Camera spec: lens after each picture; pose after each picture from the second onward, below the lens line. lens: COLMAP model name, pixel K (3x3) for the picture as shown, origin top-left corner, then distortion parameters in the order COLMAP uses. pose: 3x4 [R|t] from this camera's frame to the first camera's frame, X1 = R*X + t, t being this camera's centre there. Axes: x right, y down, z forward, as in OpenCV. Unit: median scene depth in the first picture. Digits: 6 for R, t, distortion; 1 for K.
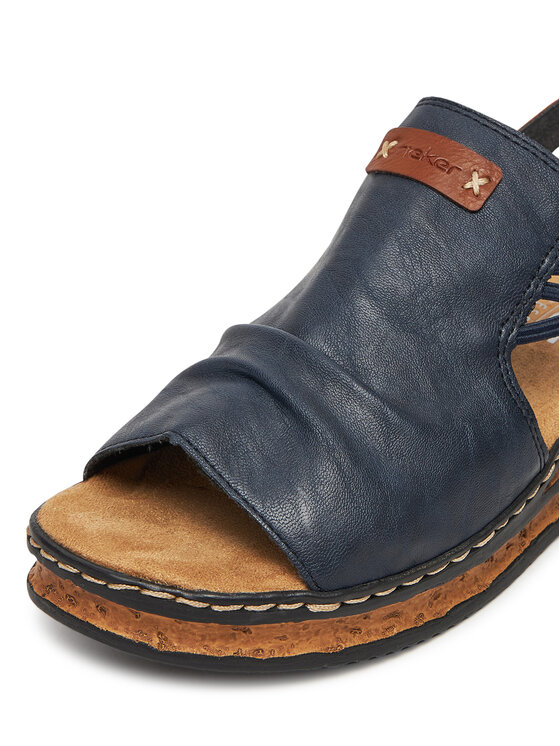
lens RADIAL K [[1697.9, 0, 280.0], [0, 1697.9, 373.0], [0, 0, 1]] dist [0.011802, -0.210514]
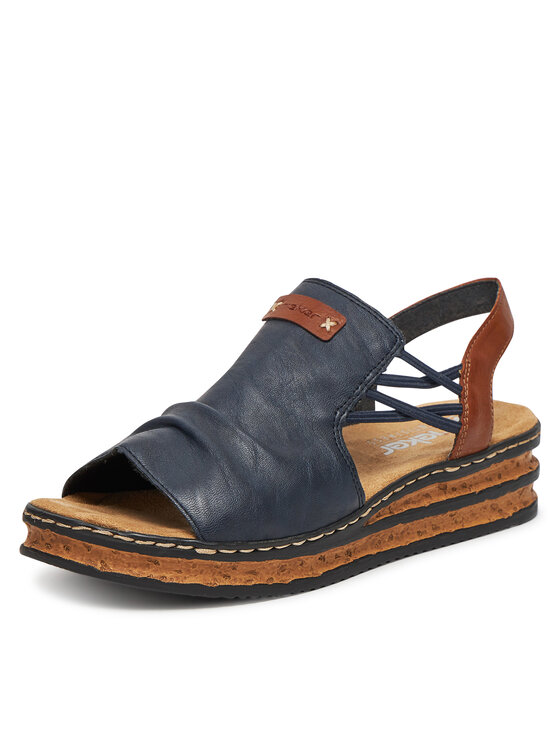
lens RADIAL K [[1598.8, 0, 280.0], [0, 1598.8, 373.0], [0, 0, 1]] dist [0.000045, -0.034279]
pose [[0.998269, 0.058226, 0.008275, 0.069243], [-0.055475, 0.978992, -0.196206, 0.250197], [-0.019525, 0.195408, 0.980528, -0.483682]]
